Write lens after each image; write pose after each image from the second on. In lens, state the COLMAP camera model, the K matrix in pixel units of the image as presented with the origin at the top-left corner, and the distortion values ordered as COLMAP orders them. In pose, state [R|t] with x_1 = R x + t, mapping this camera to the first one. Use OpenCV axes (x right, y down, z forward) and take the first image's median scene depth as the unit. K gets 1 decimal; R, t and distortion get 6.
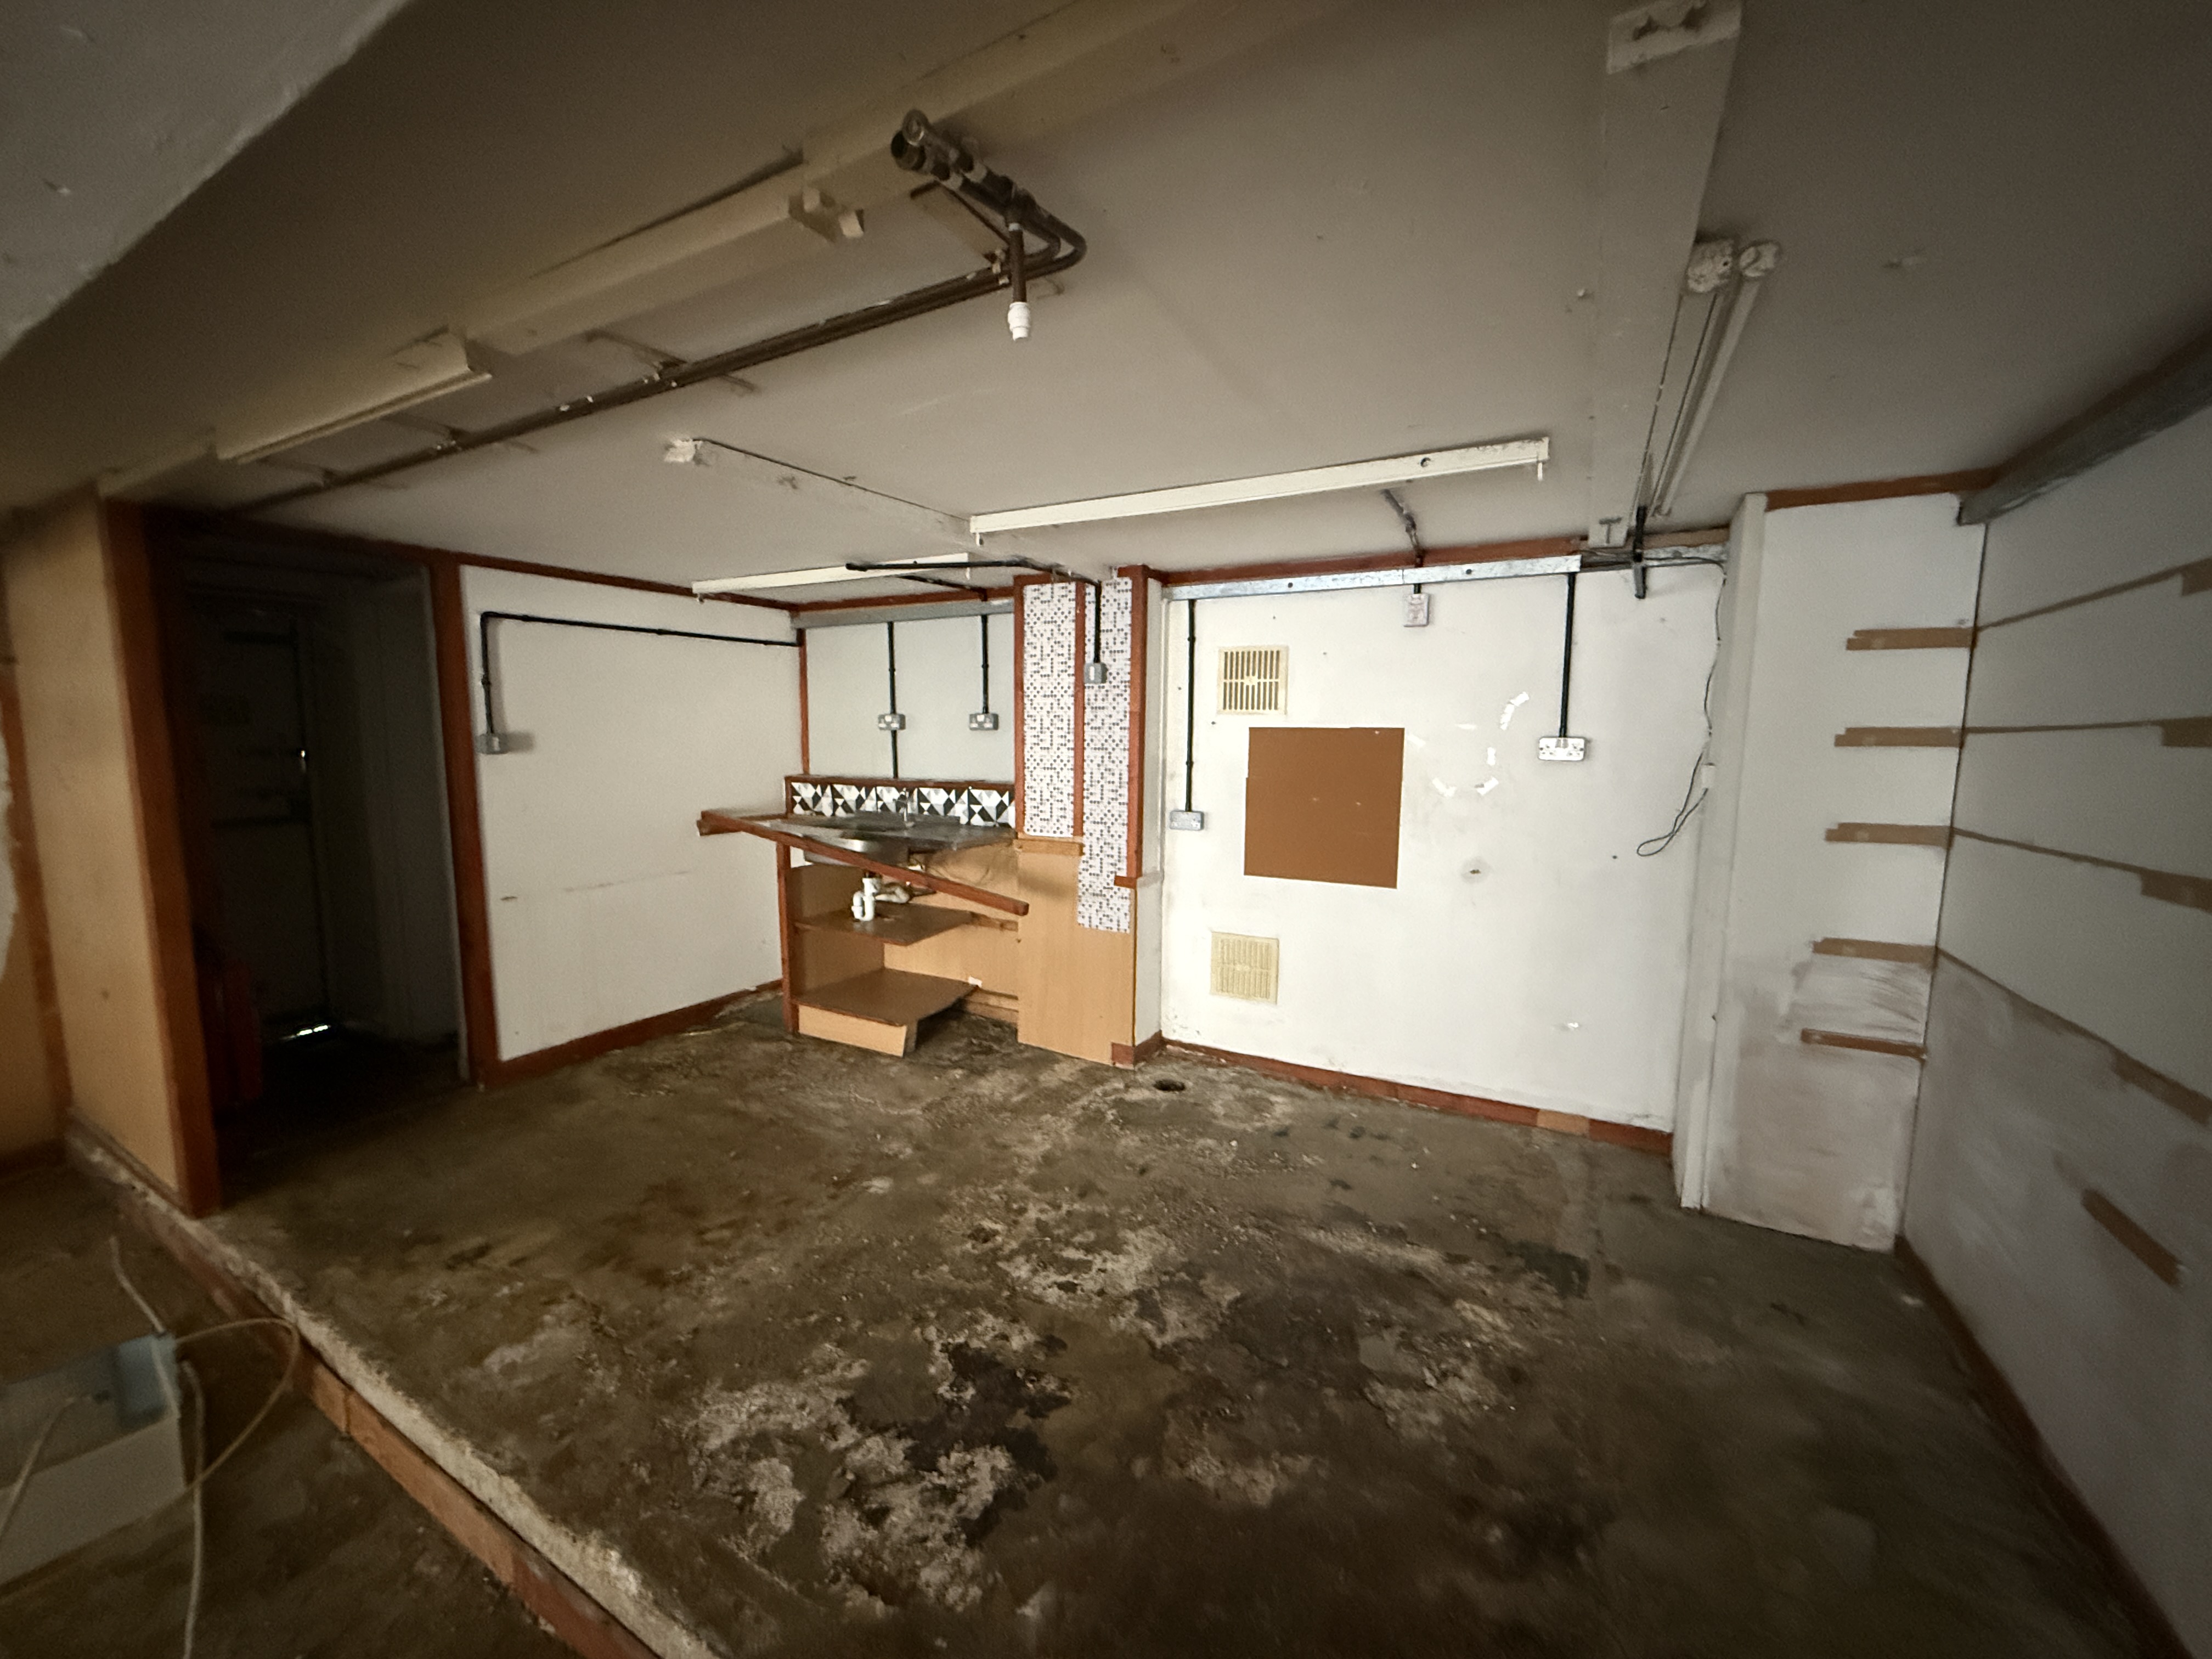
lens RADIAL K [[876.5, 0, 1102.3], [0, 876.5, 832.8], [0, 0, 1]] dist [-0.001123, -0.000144]
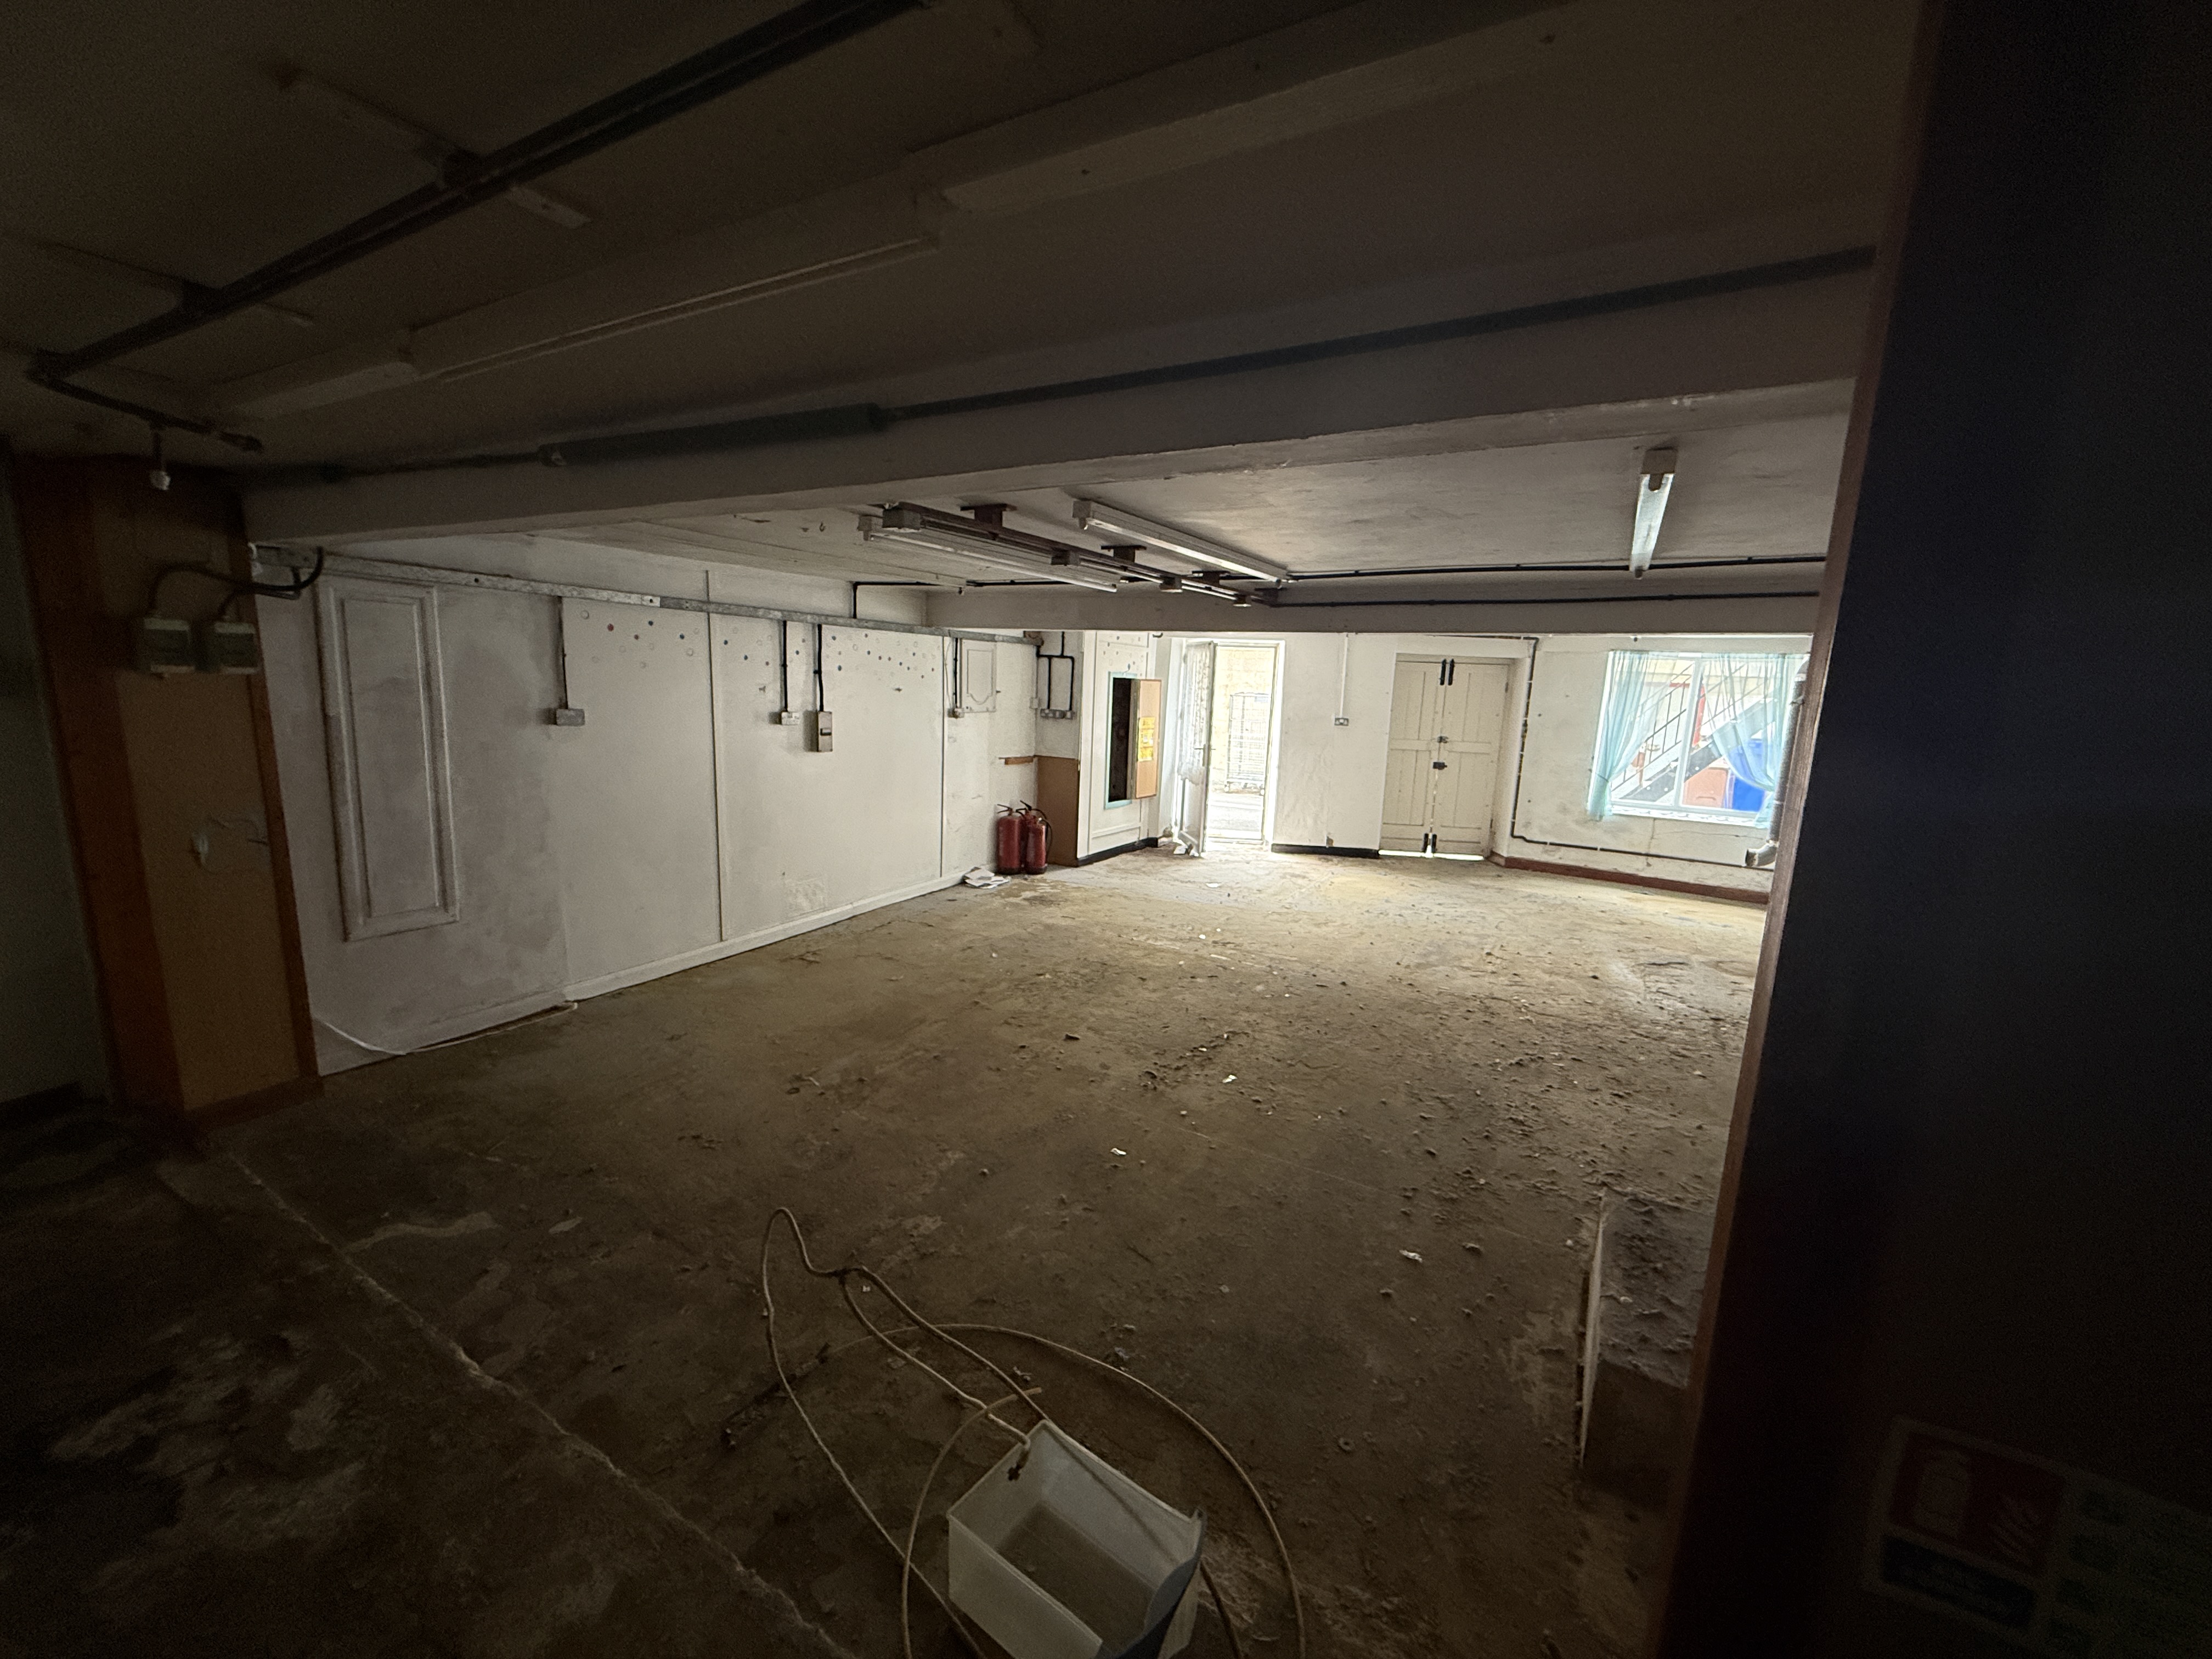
lens RADIAL K [[876.5, 0, 1102.3], [0, 876.5, 832.8], [0, 0, 1]] dist [-0.001123, -0.000144]
pose [[-0.998819, -0.044236, -0.020097, -0.912235], [-0.048117, 0.957965, 0.282820, -0.202458], [0.006741, 0.283452, -0.958963, 1.301245]]
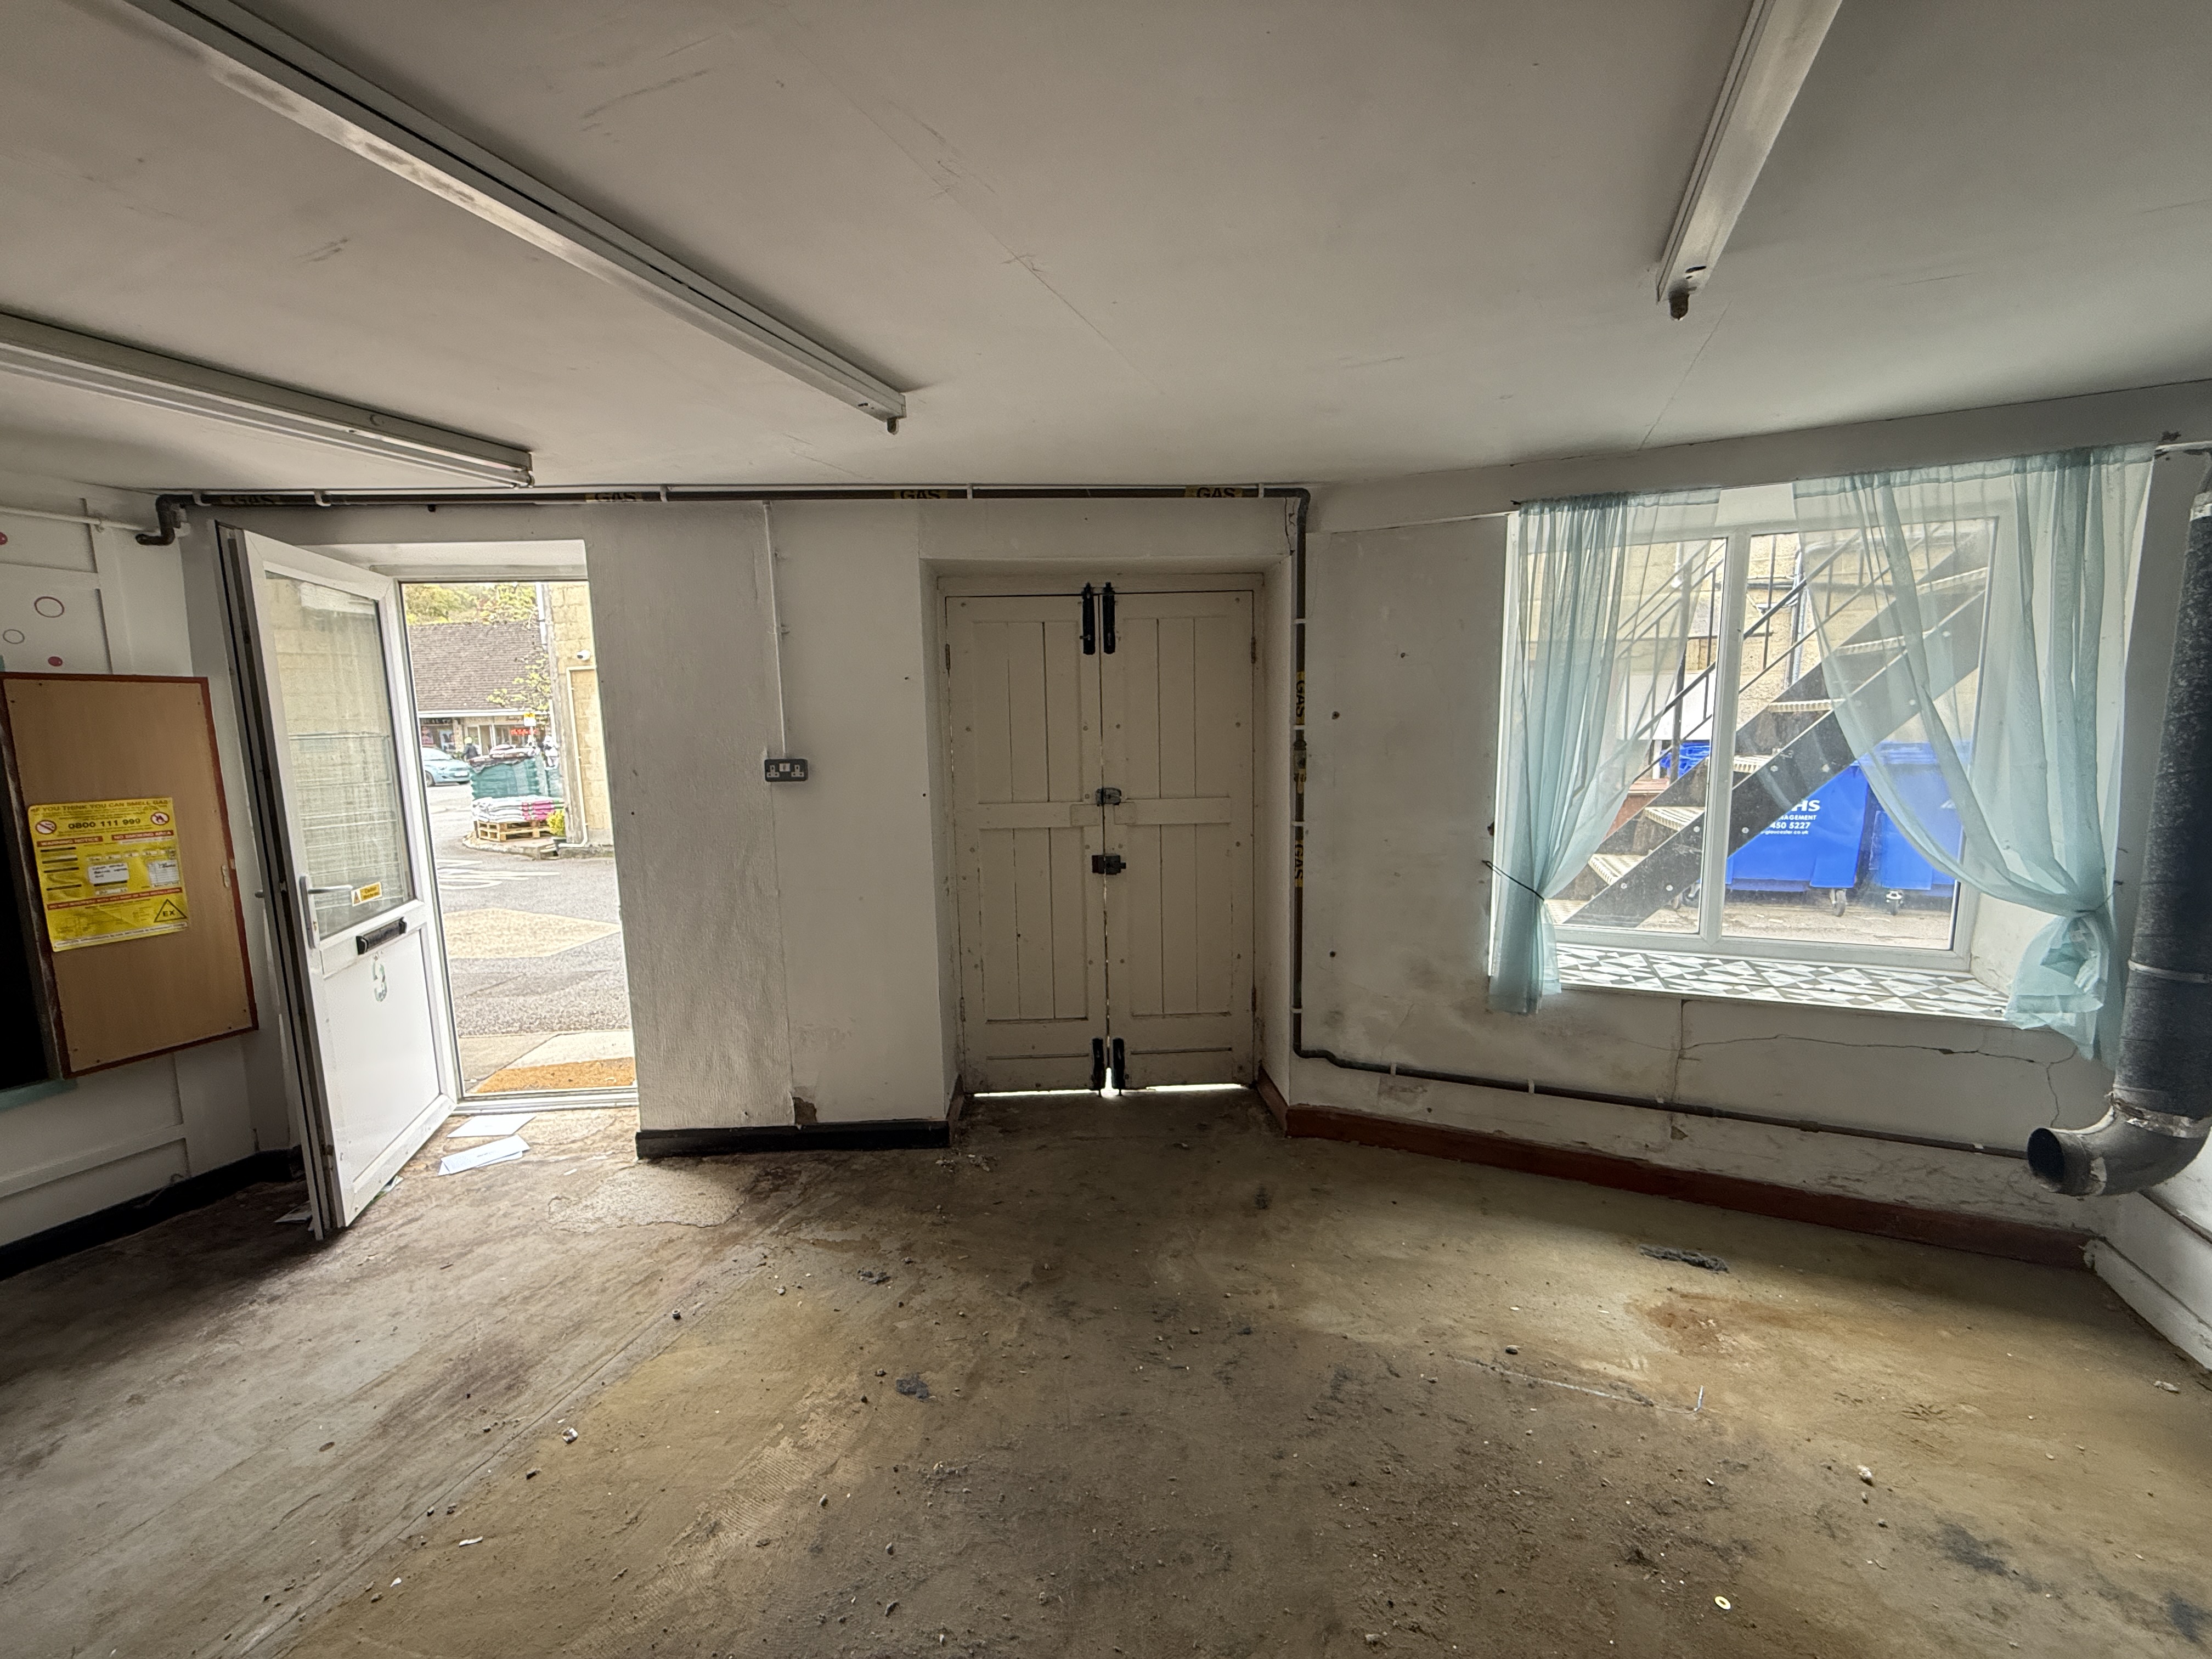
lens RADIAL K [[876.5, 0, 1102.3], [0, 876.5, 832.8], [0, 0, 1]] dist [-0.001123, -0.000144]
pose [[-0.987198, 0.031731, -0.156313, -2.280514], [-0.006458, 0.971257, 0.237945, 0.146175], [0.159370, 0.235908, -0.958618, -1.179750]]
